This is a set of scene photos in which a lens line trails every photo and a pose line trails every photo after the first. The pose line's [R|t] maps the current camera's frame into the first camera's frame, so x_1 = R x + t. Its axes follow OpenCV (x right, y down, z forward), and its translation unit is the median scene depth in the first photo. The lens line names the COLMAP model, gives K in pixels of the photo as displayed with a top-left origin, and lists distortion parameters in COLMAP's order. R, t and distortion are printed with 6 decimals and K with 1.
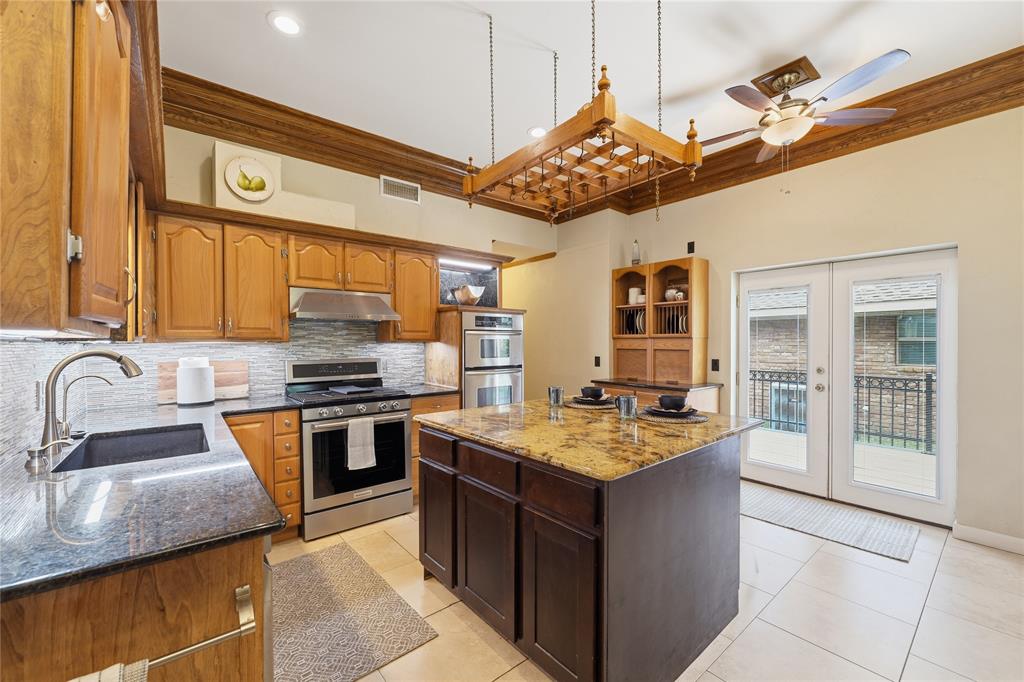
lens RADIAL K [[413.6, 0, 514.4], [0, 413.6, 340.0], [0, 0, 1]] dist [0.001563, 0.000116]
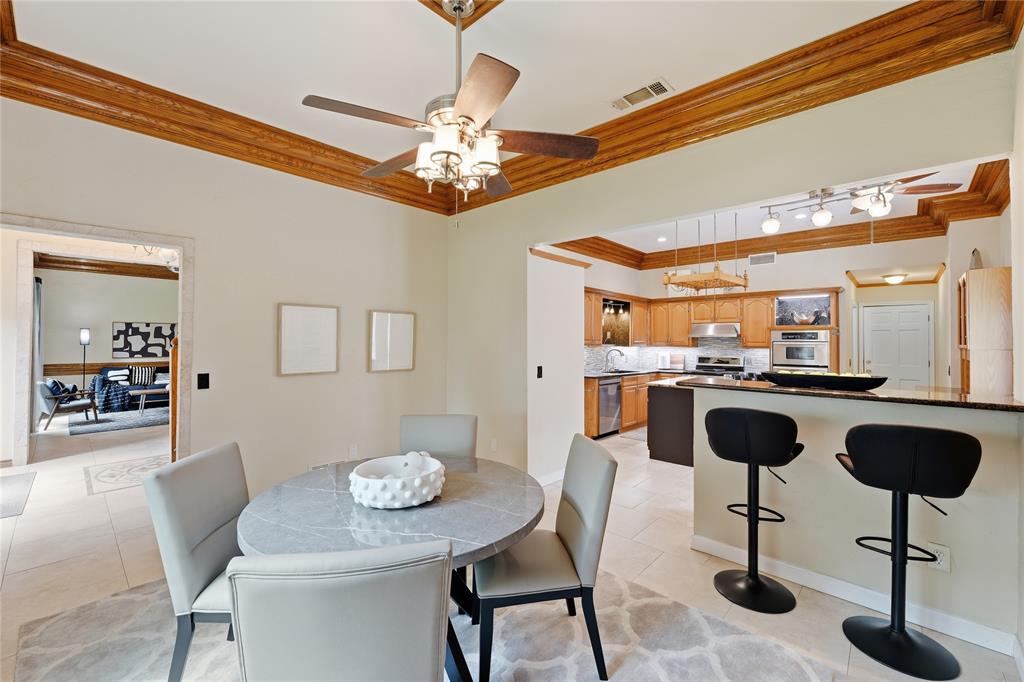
lens RADIAL K [[413.6, 0, 504.8], [0, 413.6, 338.4], [0, 0, 1]] dist [0.001563, 0.000116]
pose [[0.133431, -0.003183, -0.991053, 1.397247], [-0.001230, 0.999994, -0.003378, -0.030146], [0.991057, 0.001670, 0.133426, -0.310492]]
